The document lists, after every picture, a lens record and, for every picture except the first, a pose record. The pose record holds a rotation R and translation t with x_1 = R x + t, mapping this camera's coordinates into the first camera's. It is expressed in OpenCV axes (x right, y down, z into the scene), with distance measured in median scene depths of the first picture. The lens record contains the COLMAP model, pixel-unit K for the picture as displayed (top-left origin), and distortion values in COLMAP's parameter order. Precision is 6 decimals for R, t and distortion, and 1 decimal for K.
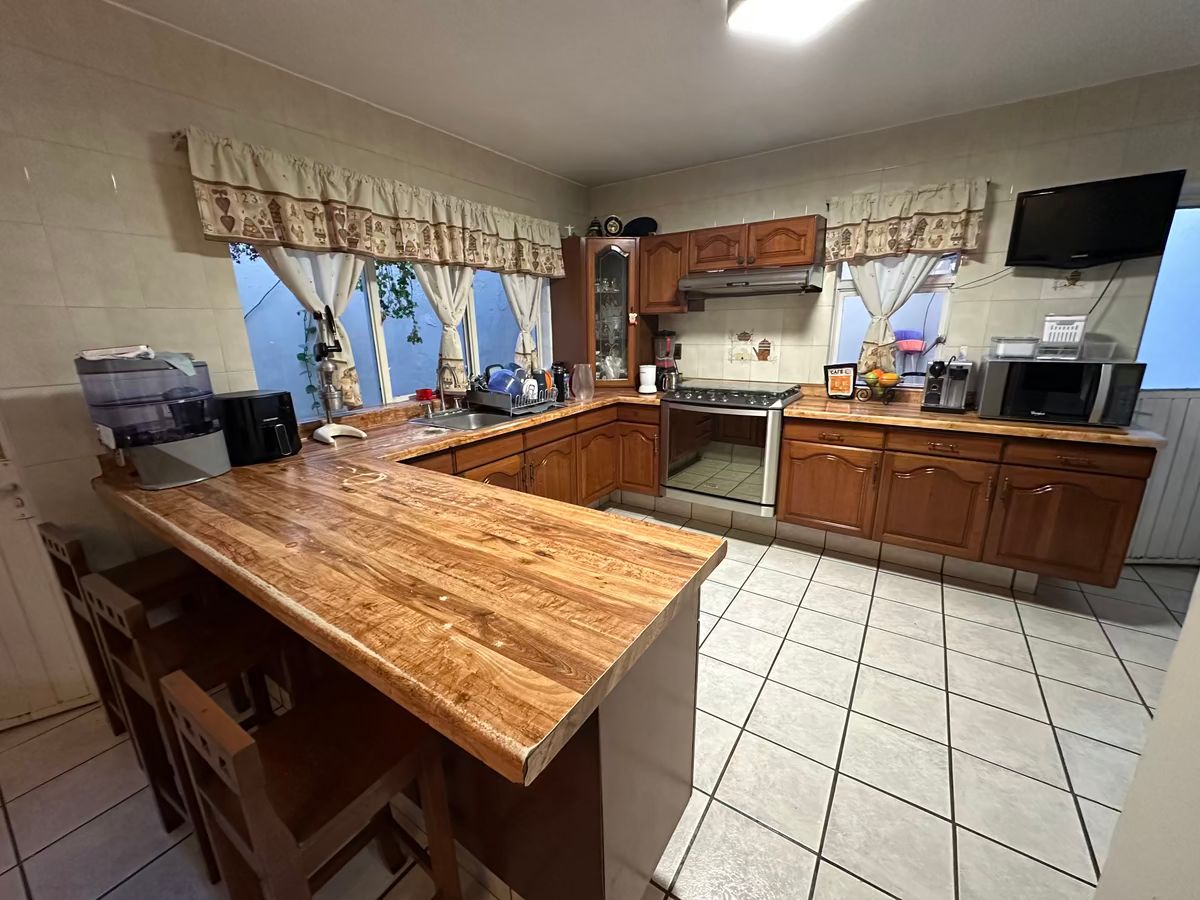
lens RADIAL K [[474.9, 0, 599.0], [0, 474.9, 445.8], [0, 0, 1]] dist [0.001975, 0.000138]
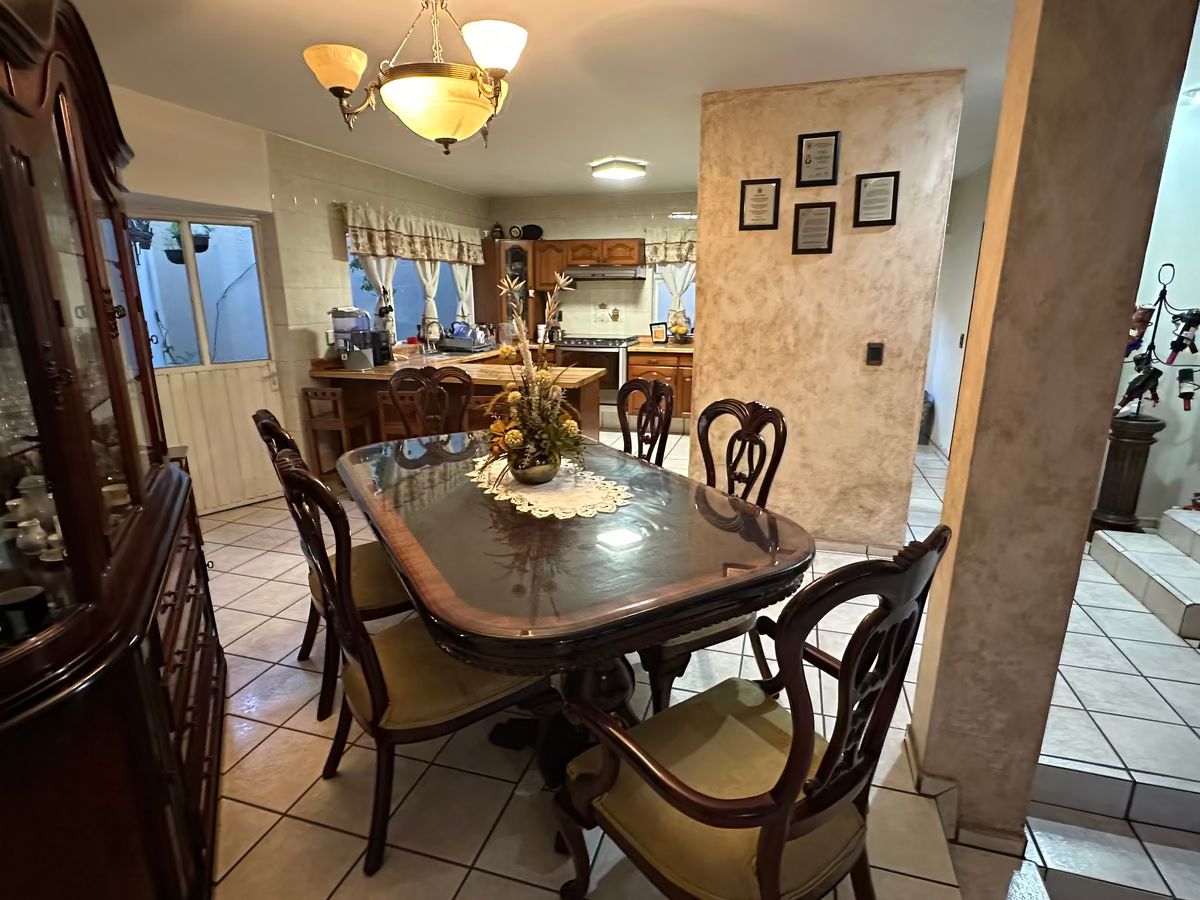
lens RADIAL K [[623.9, 0, 598.6], [0, 623.9, 443.3], [0, 0, 1]] dist [-0.002104, 0.000000]
pose [[0.955714, -0.053621, 0.289371, -0.363298], [0.057714, 0.998317, -0.005622, 0.257948], [-0.288582, 0.022074, 0.957201, -1.060337]]
